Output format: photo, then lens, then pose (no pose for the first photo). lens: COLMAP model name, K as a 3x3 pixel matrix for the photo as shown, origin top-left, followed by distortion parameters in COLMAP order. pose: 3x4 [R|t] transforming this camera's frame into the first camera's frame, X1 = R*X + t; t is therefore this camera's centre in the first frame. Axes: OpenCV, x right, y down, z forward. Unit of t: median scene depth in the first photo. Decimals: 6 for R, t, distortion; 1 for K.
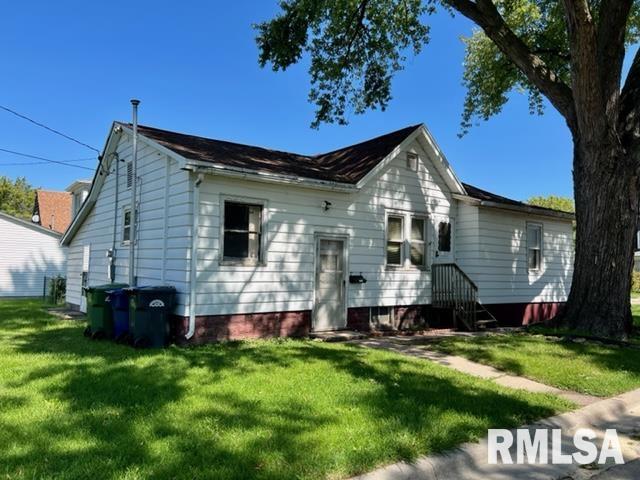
lens RADIAL K [[479.5, 0, 319.7], [0, 479.5, 243.7], [0, 0, 1]] dist [0.069414, -0.076470]
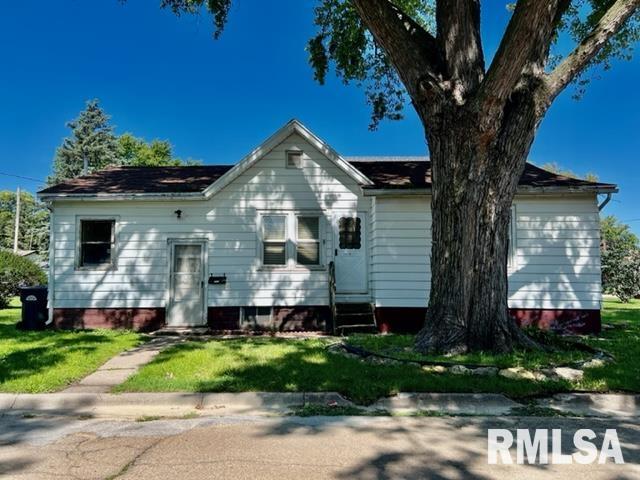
lens RADIAL K [[479.5, 0, 319.7], [0, 479.5, 243.7], [0, 0, 1]] dist [0.069414, -0.076470]
pose [[0.802740, -0.061402, -0.593159, 0.898404], [0.048165, 0.998111, -0.038139, 0.045378], [0.594381, 0.002046, 0.804181, 0.276343]]
